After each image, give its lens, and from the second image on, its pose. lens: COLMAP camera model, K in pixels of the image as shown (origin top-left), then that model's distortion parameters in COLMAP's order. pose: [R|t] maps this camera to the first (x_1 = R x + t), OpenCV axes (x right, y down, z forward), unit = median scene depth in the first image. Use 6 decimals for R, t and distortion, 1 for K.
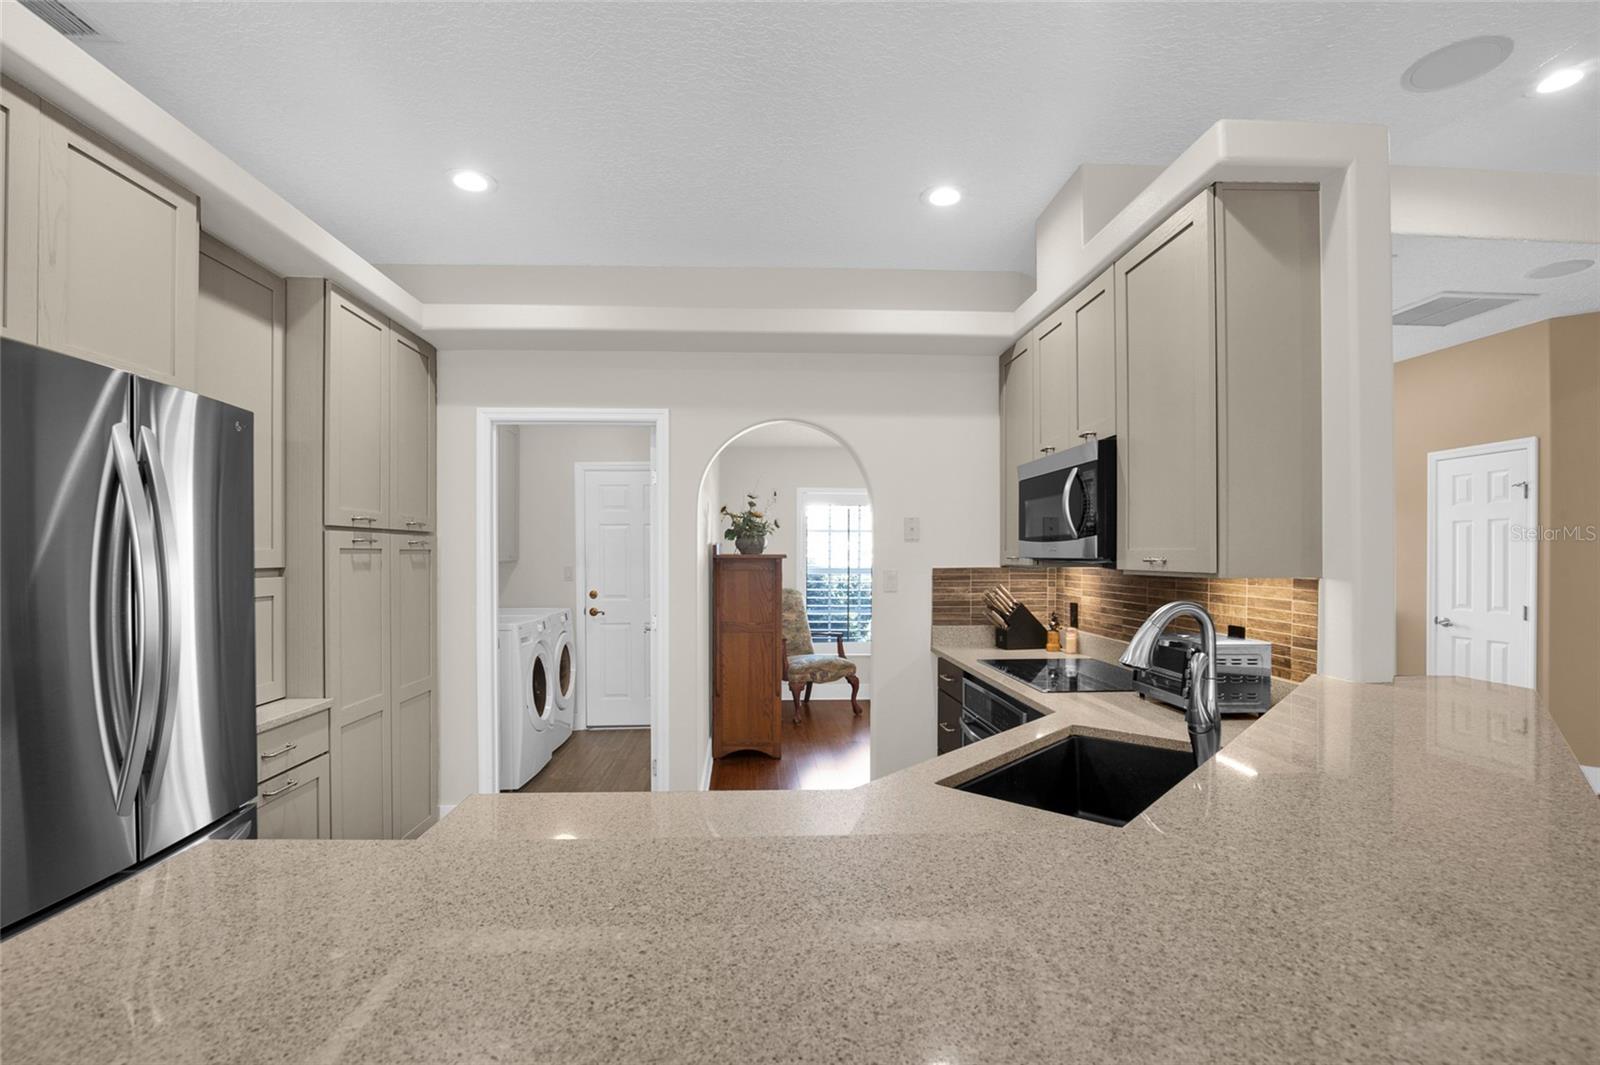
lens RADIAL K [[731.3, 0, 782.4], [0, 731.3, 557.0], [0, 0, 1]] dist [-0.027971, 0.003914]
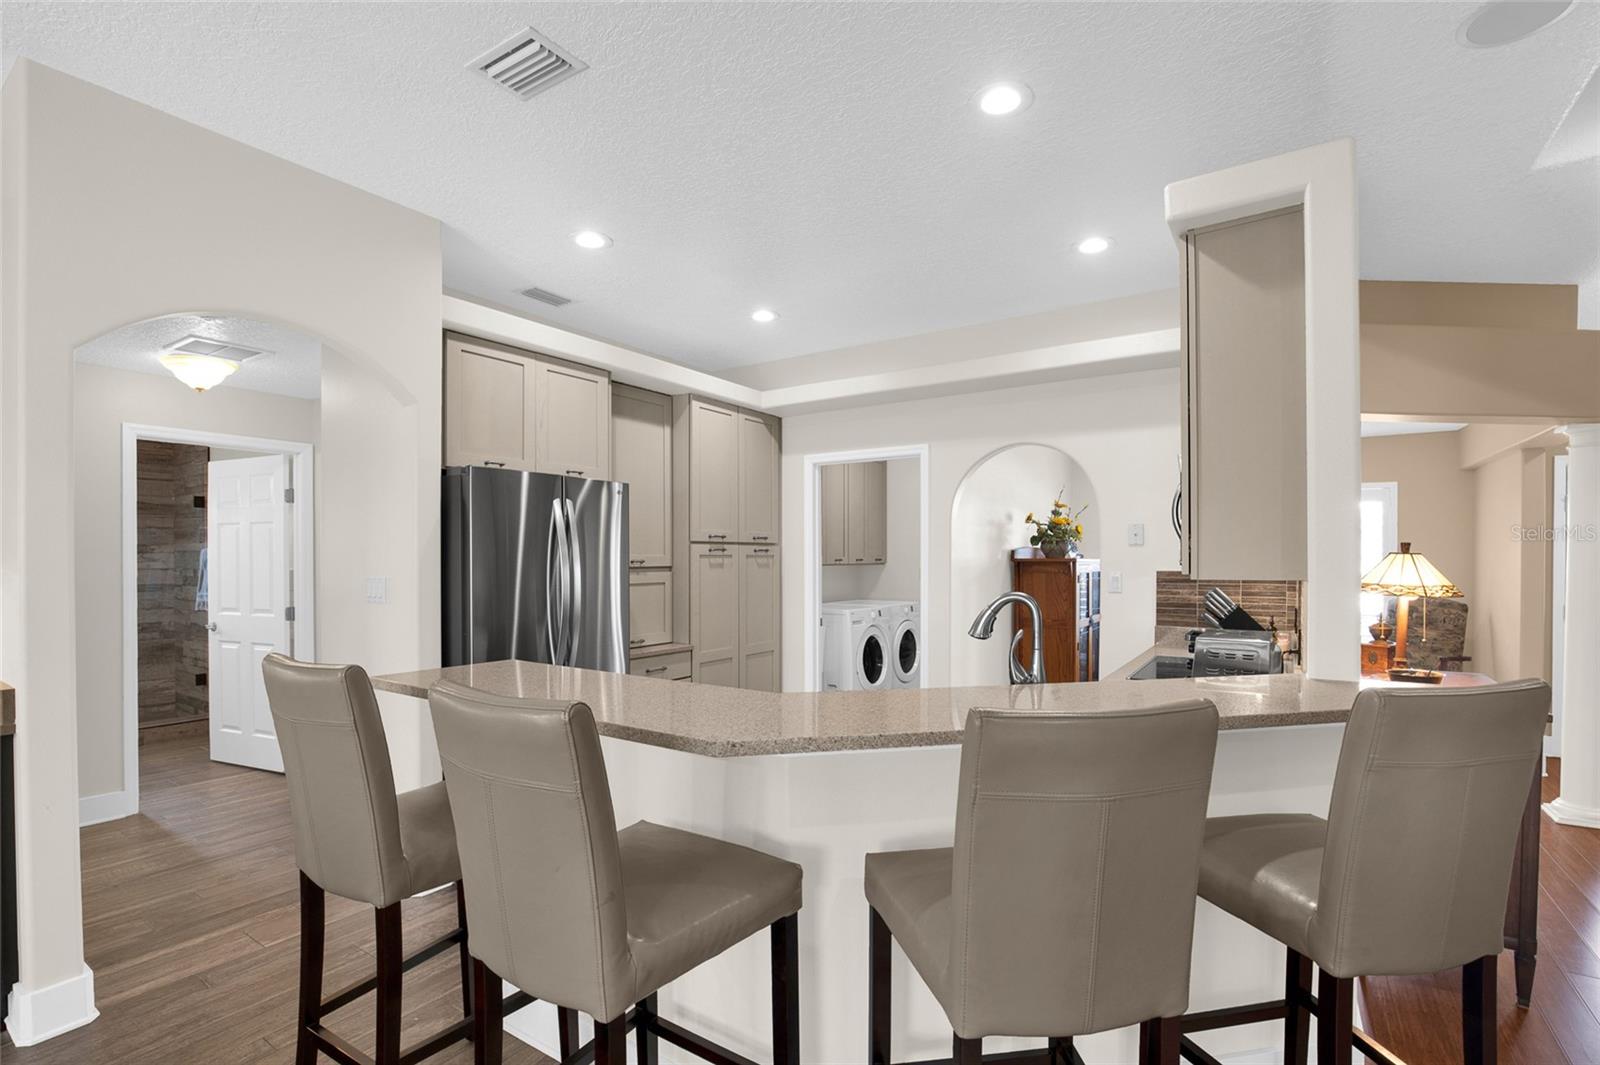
lens RADIAL K [[731.3, 0, 820.2], [0, 731.3, 561.8], [0, 0, 1]] dist [-0.027971, 0.003914]
pose [[0.818357, 0.002589, -0.574705, 0.460350], [-0.001348, 0.999996, 0.002586, -0.000510], [0.574709, -0.001342, 0.818357, -0.165028]]
